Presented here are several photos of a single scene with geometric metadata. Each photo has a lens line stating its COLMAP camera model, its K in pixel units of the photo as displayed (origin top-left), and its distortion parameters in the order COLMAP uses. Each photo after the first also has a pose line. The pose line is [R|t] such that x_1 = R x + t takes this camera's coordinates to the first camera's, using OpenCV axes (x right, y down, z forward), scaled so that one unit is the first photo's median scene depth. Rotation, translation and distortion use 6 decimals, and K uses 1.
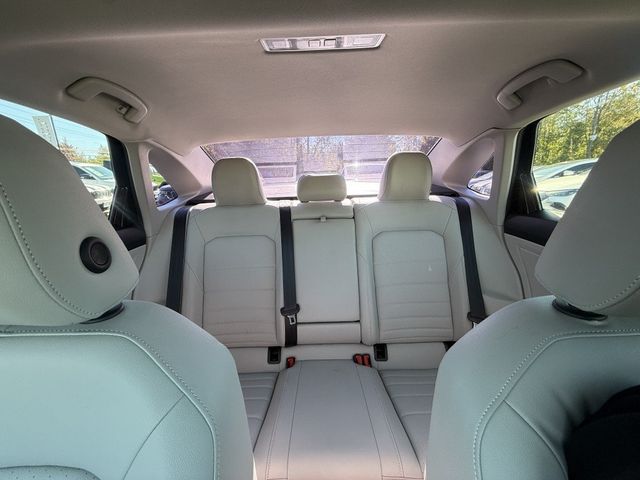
lens RADIAL K [[255.8, 0, 316.9], [0, 255.8, 240.7], [0, 0, 1]] dist [0.012907, 0.000099]
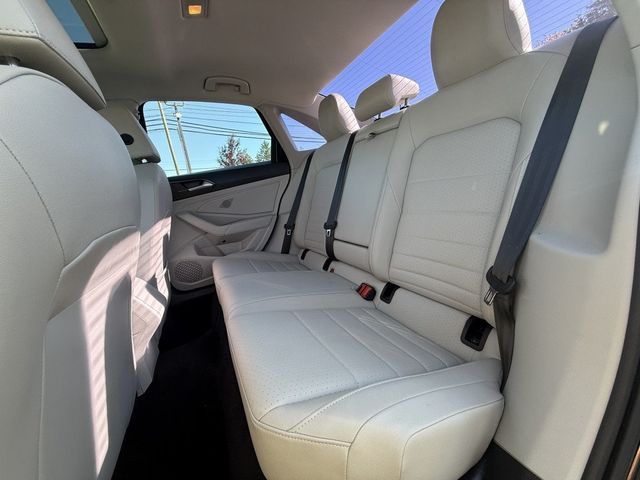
lens RADIAL K [[255.8, 0, 316.9], [0, 255.8, 240.7], [0, 0, 1]] dist [0.012907, 0.000099]
pose [[0.425459, 0.159309, -0.890845, 0.847156], [-0.048651, 0.986987, 0.153267, 0.165708], [0.903669, -0.021868, 0.427673, 0.465148]]
